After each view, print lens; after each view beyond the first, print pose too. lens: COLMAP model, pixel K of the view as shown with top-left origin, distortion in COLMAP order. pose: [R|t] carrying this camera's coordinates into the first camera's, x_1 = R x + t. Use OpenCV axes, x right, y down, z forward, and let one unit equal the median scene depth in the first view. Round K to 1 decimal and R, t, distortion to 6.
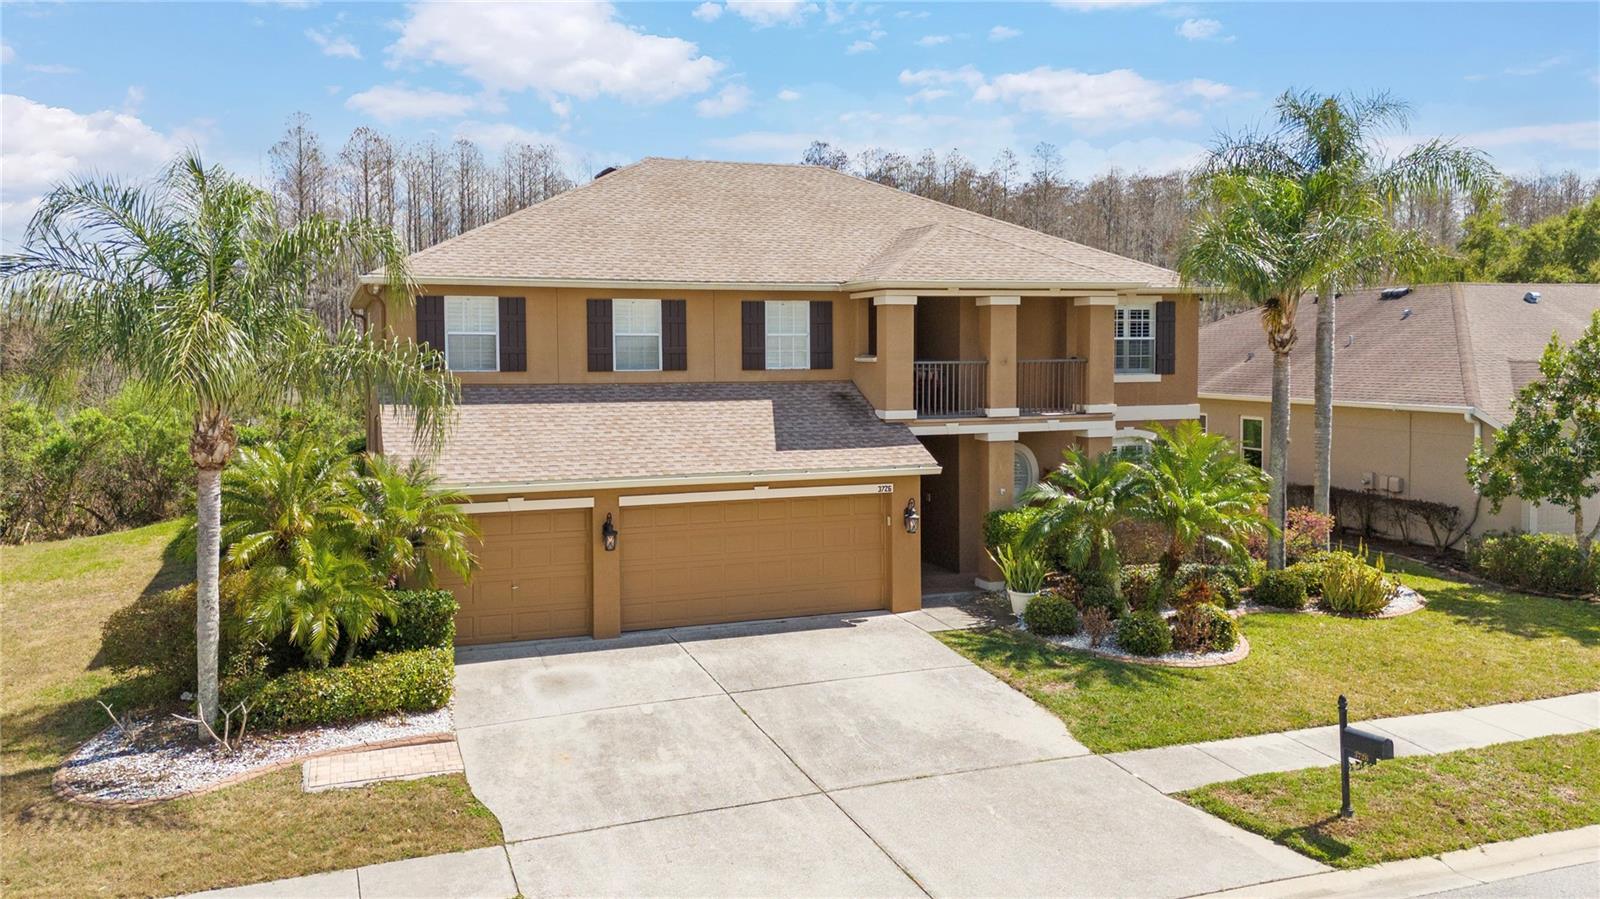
lens RADIAL K [[1099.0, 0, 725.4], [0, 1099.0, 444.5], [0, 0, 1]] dist [0.070322, -0.051177]
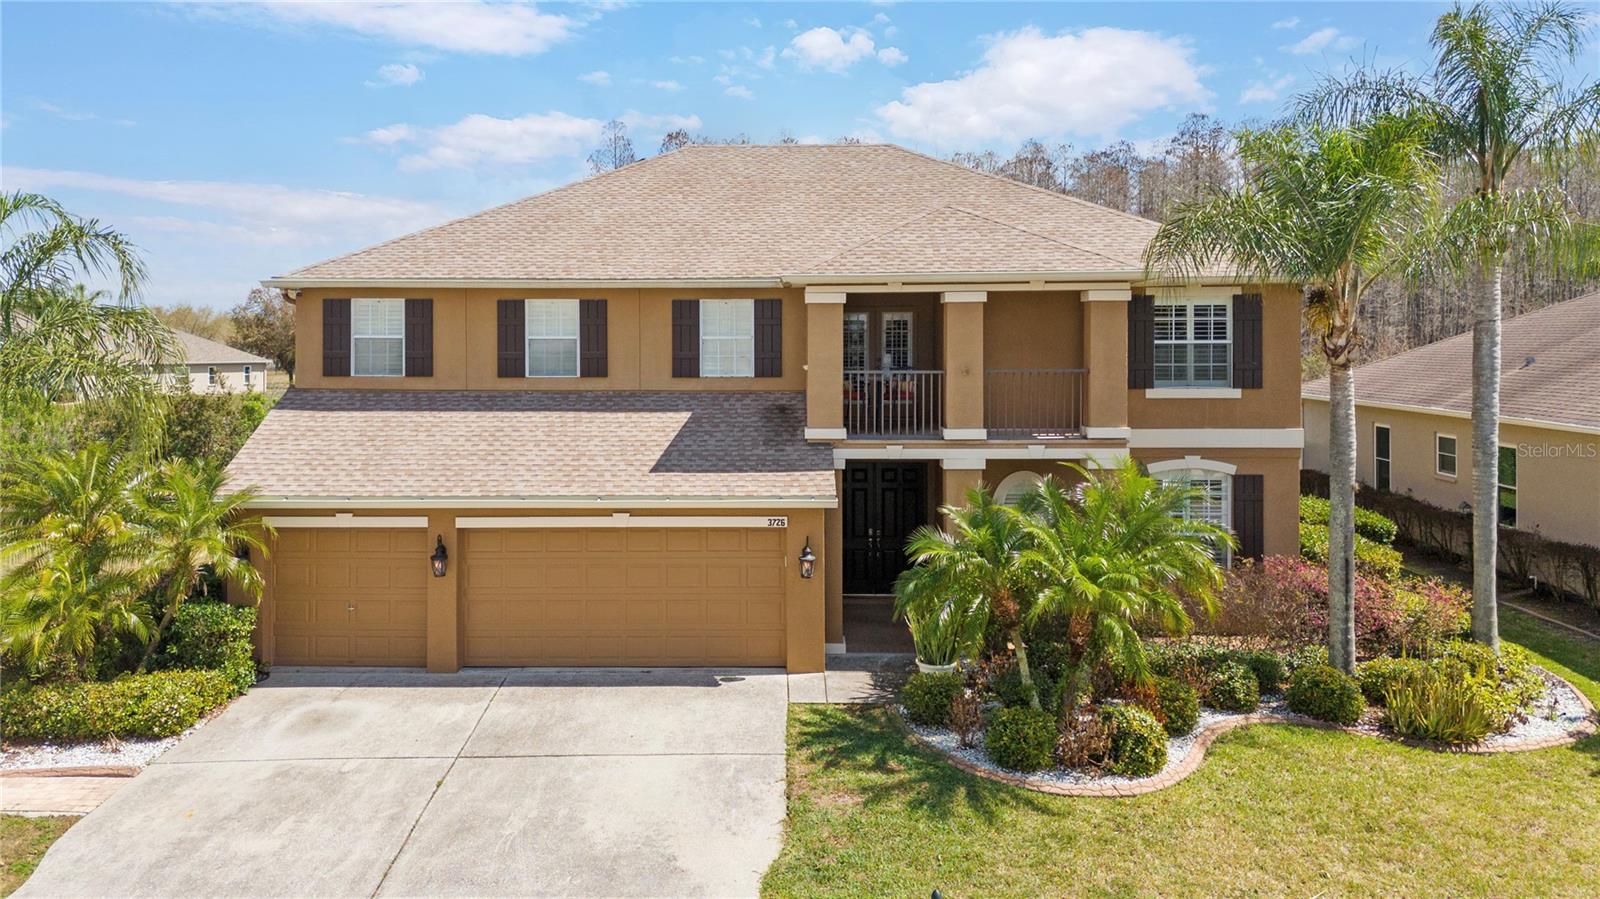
lens RADIAL K [[1106.0, 0, 779.4], [0, 1106.0, 391.4], [0, 0, 1]] dist [0.050720, -0.033396]
pose [[0.940945, 0.017282, -0.338118, 0.415321], [-0.030601, 0.998950, -0.034102, -0.029753], [0.337174, 0.042435, 0.940486, 0.198221]]
